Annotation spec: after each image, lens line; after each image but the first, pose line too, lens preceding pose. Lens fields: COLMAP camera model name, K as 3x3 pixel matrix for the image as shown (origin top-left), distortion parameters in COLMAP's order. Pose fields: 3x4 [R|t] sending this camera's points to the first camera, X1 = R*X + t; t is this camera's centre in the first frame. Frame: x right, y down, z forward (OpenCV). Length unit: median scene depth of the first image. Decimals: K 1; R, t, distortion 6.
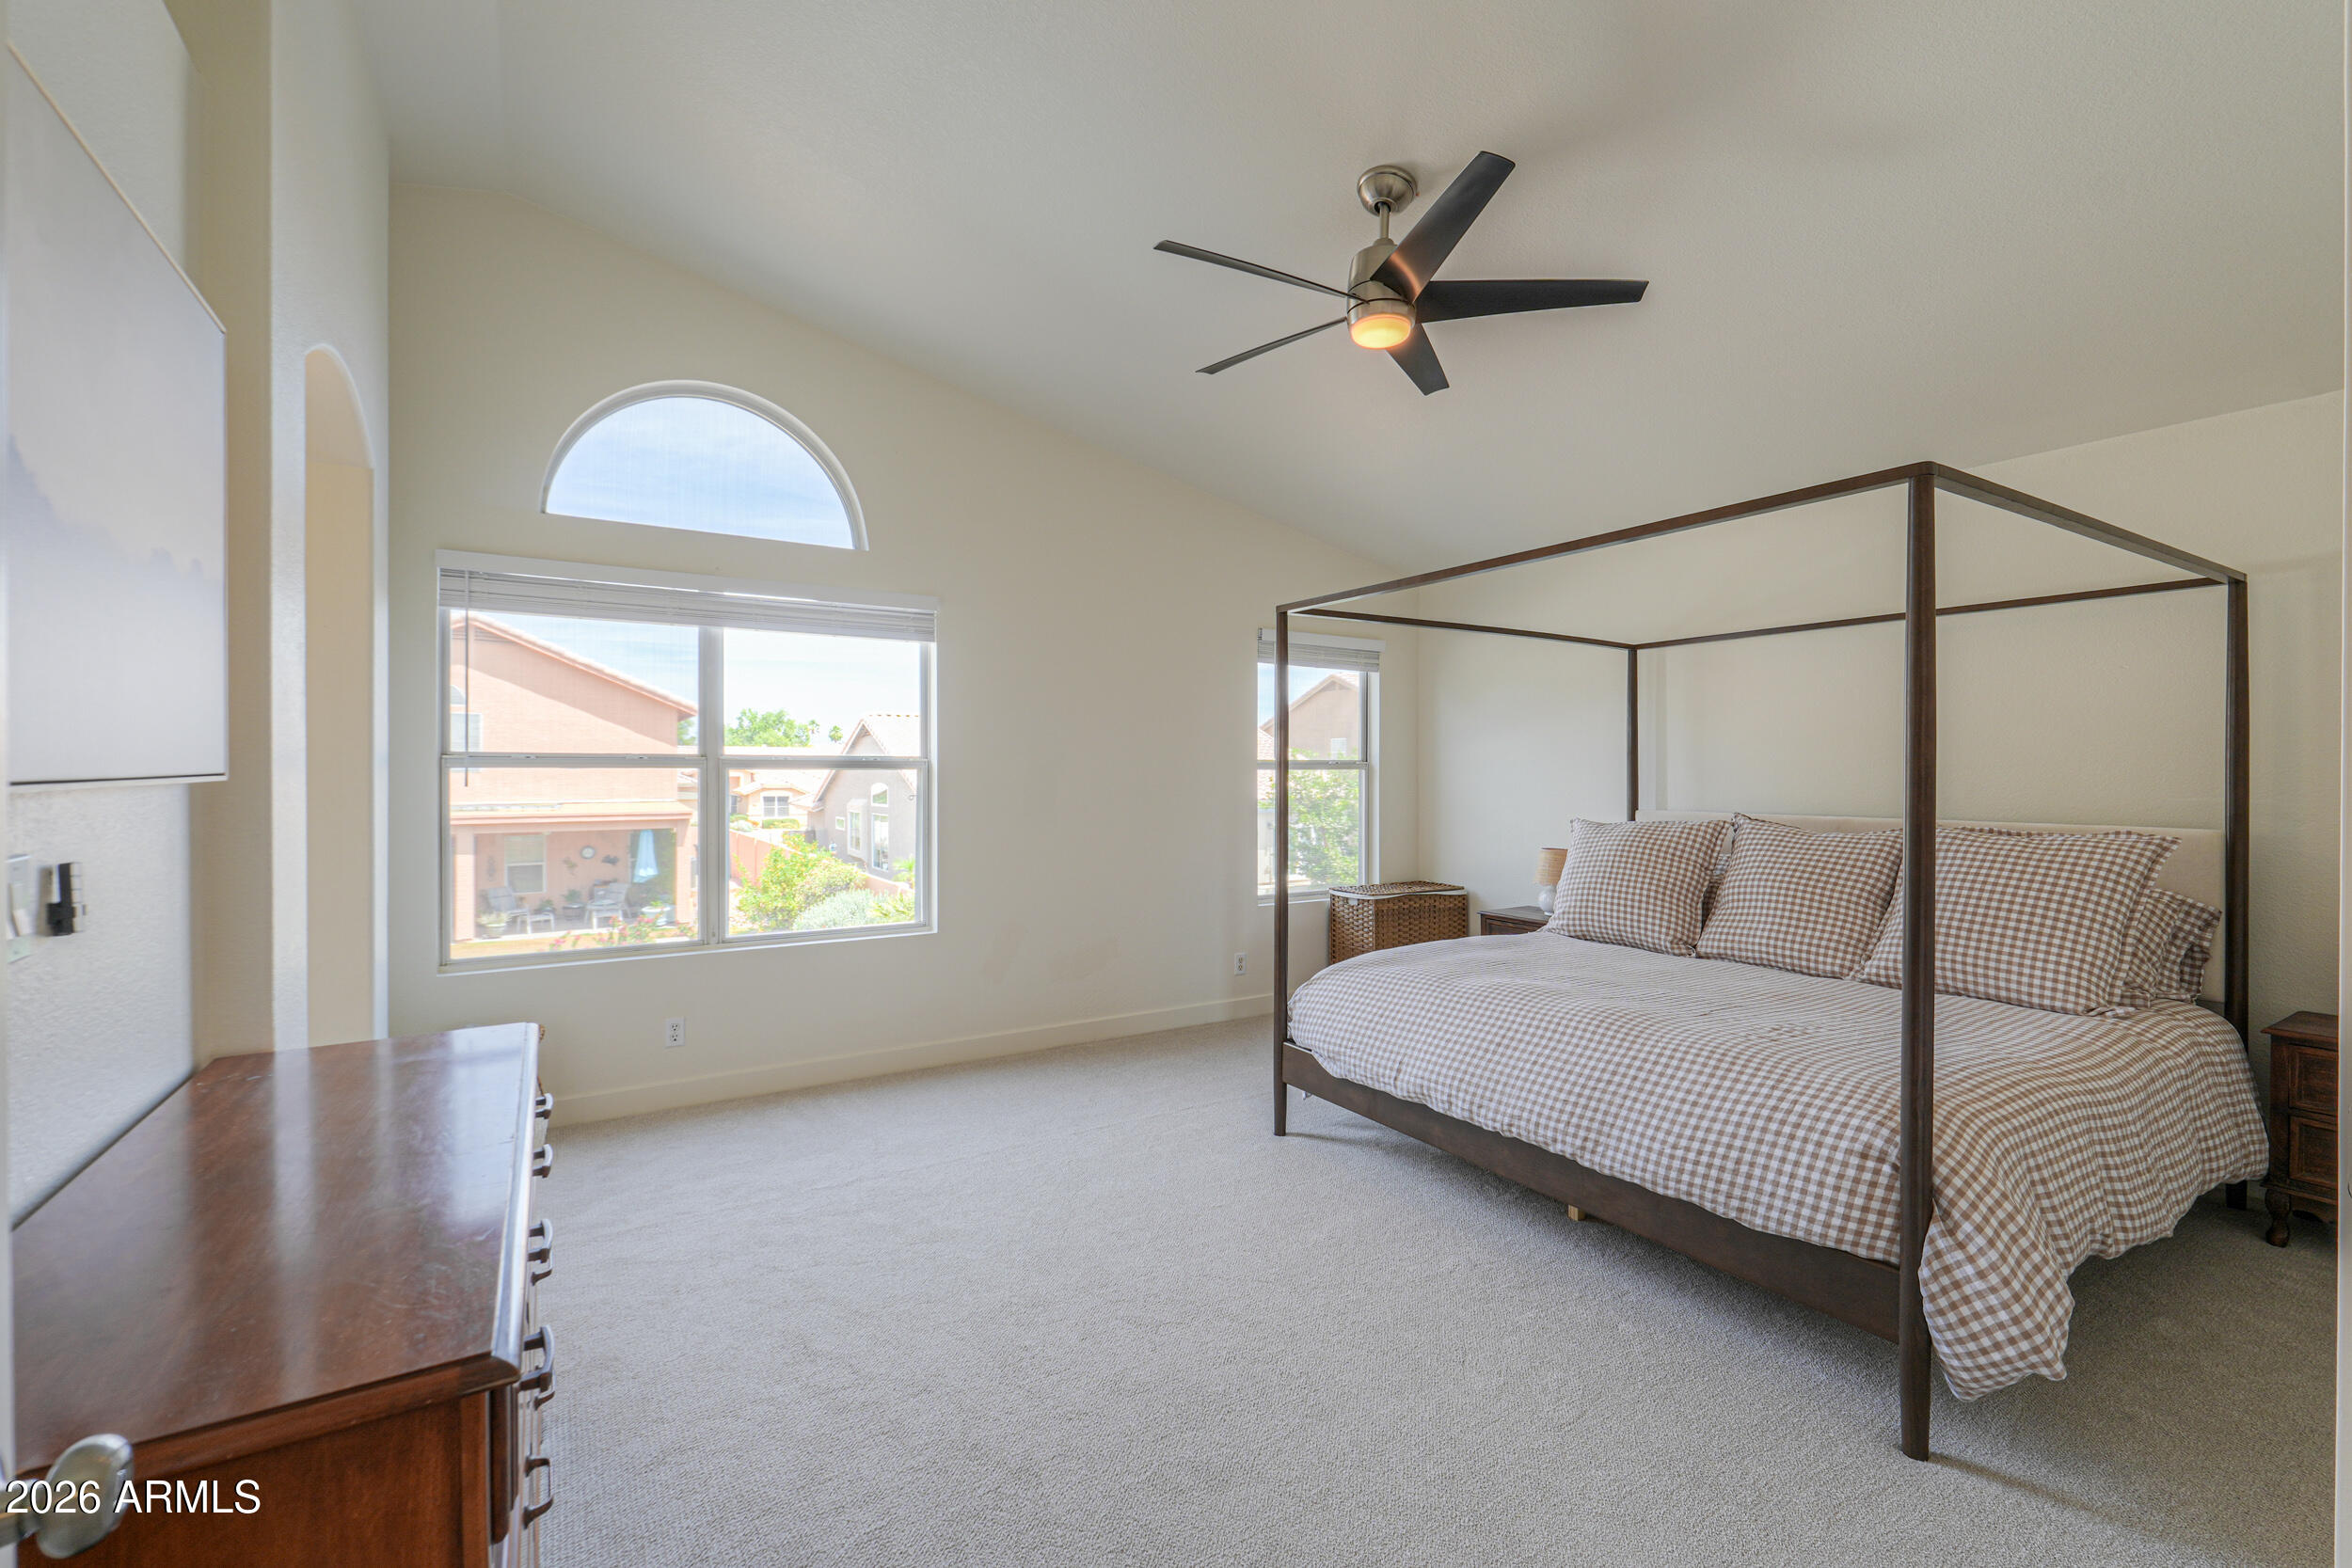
lens RADIAL K [[992.7, 0, 1175.8], [0, 992.7, 776.1], [0, 0, 1]] dist [-0.000612, 0.000340]
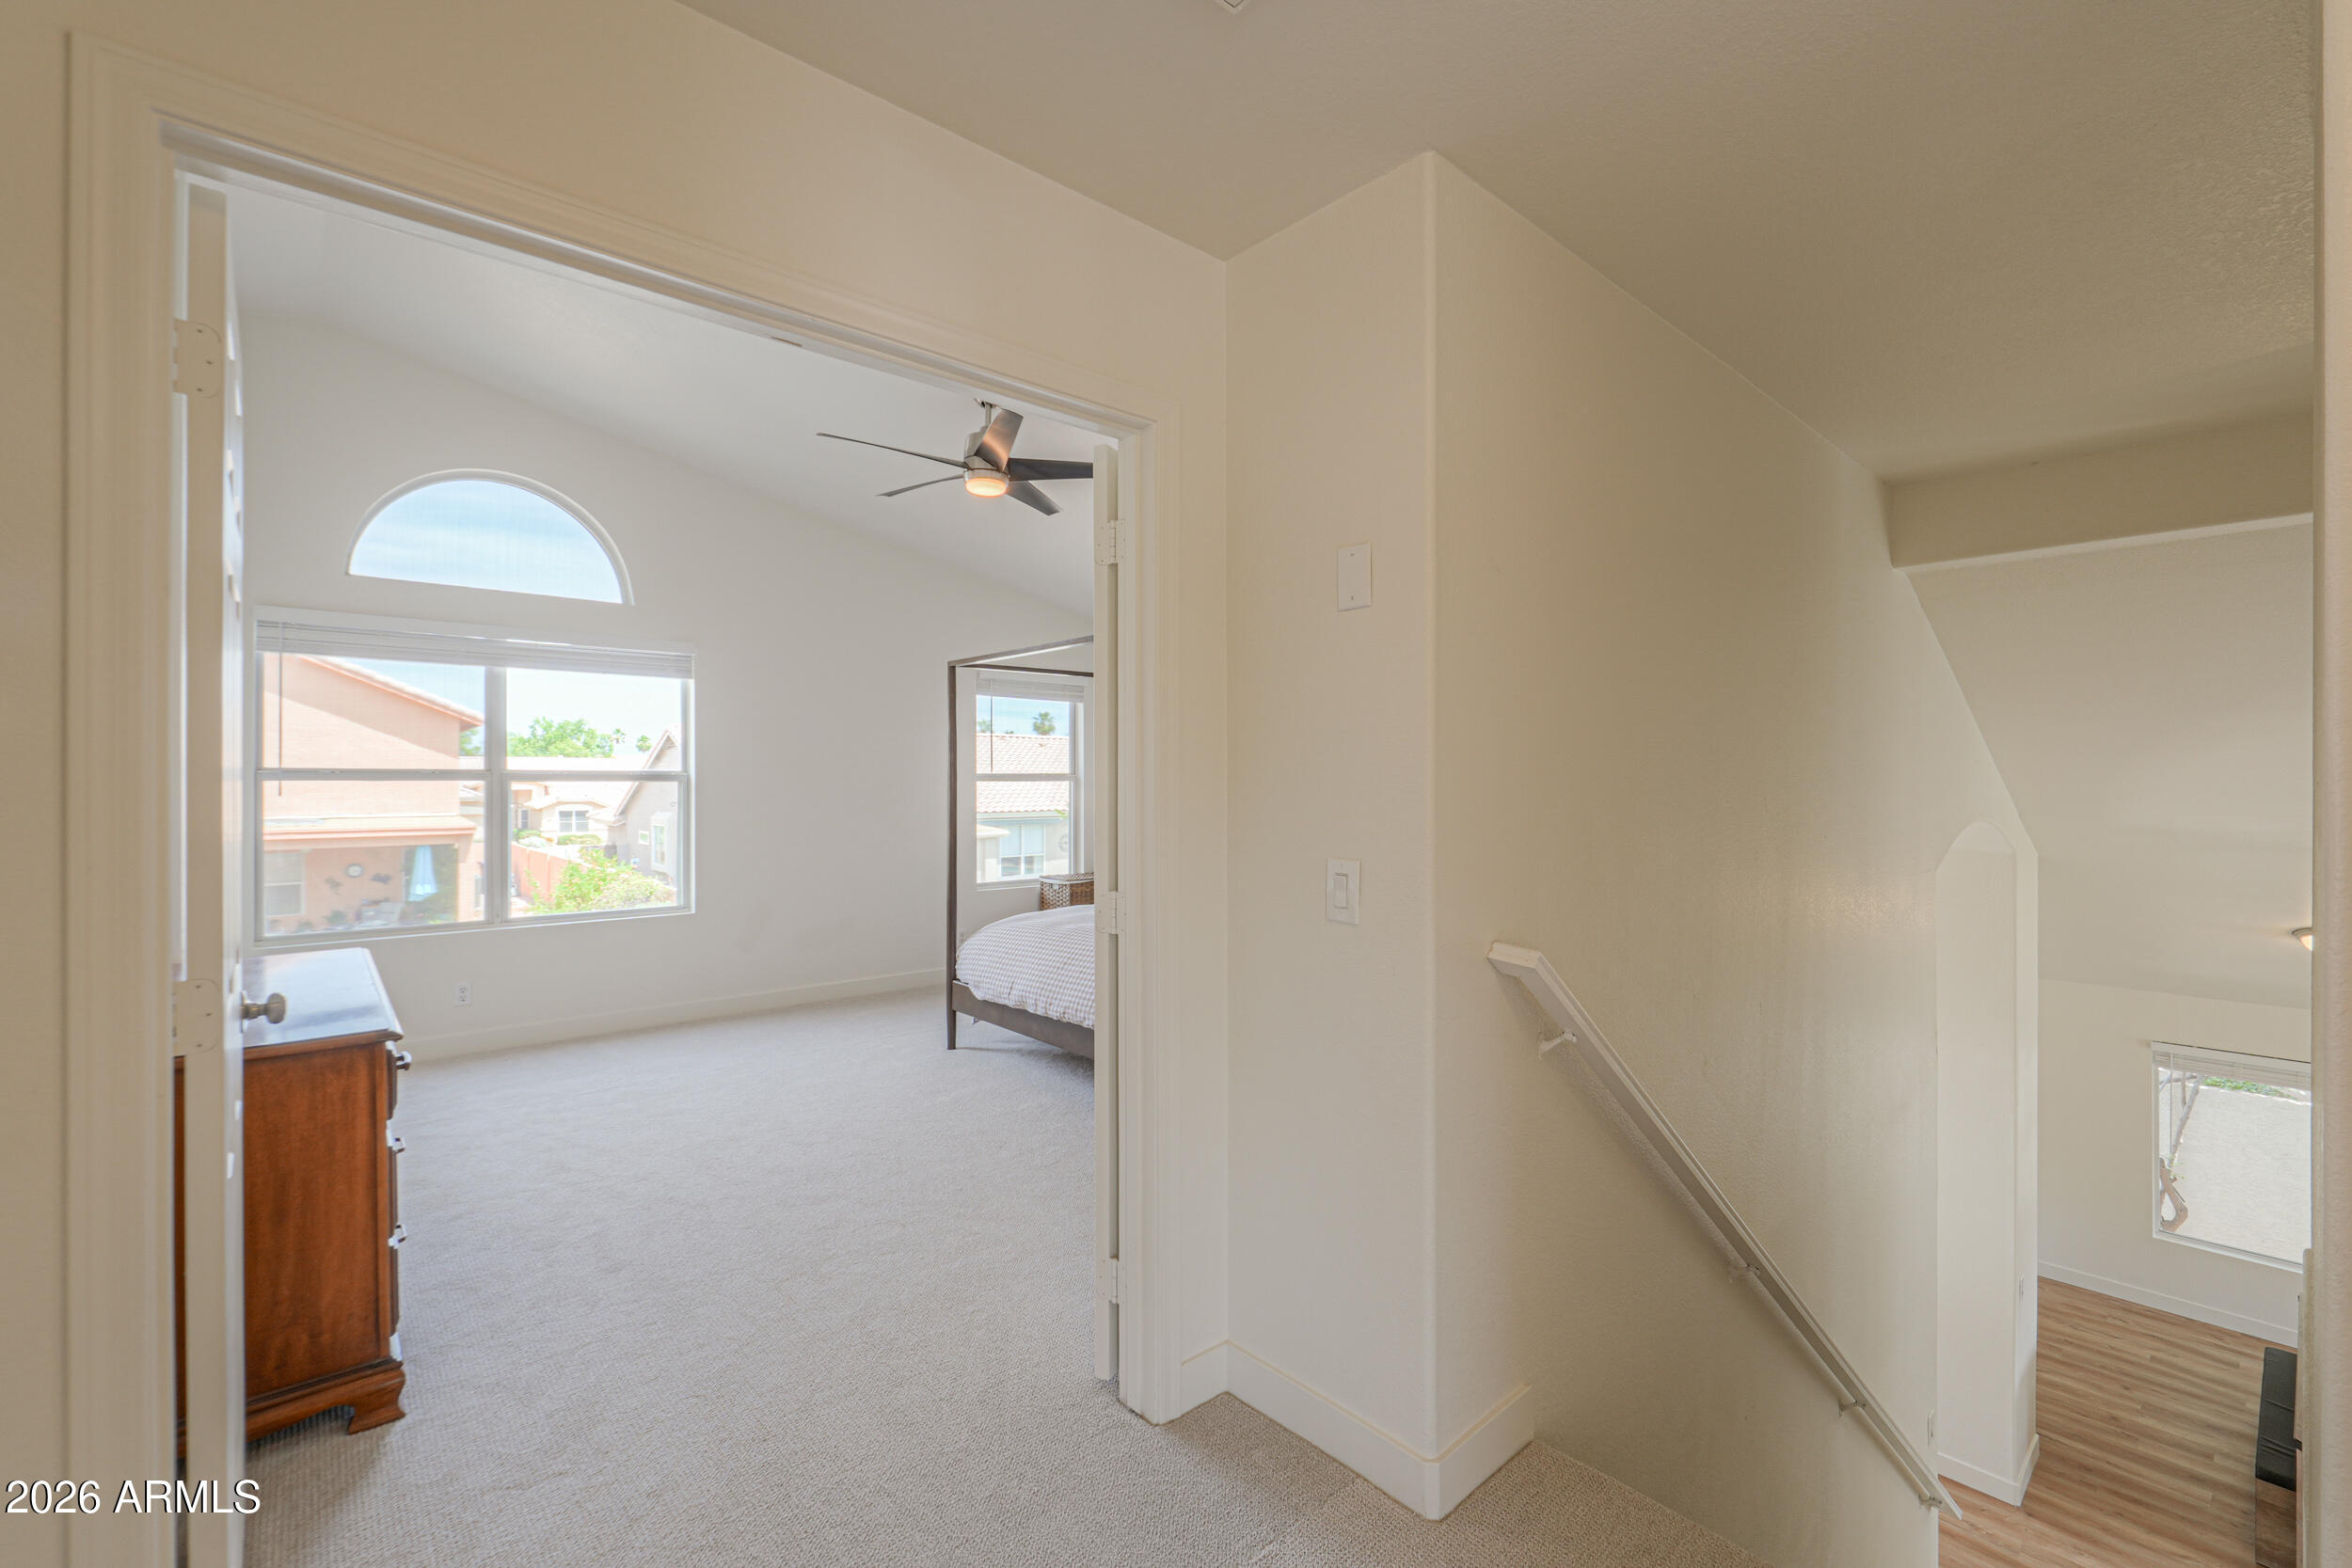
lens RADIAL K [[992.7, 0, 1168.3], [0, 992.7, 781.1], [0, 0, 1]] dist [-0.000612, 0.000340]
pose [[0.987917, -0.001635, 0.154972, 0.145074], [0.002679, 0.999975, -0.006530, 0.002477], [-0.154958, 0.006866, 0.987897, -0.303159]]
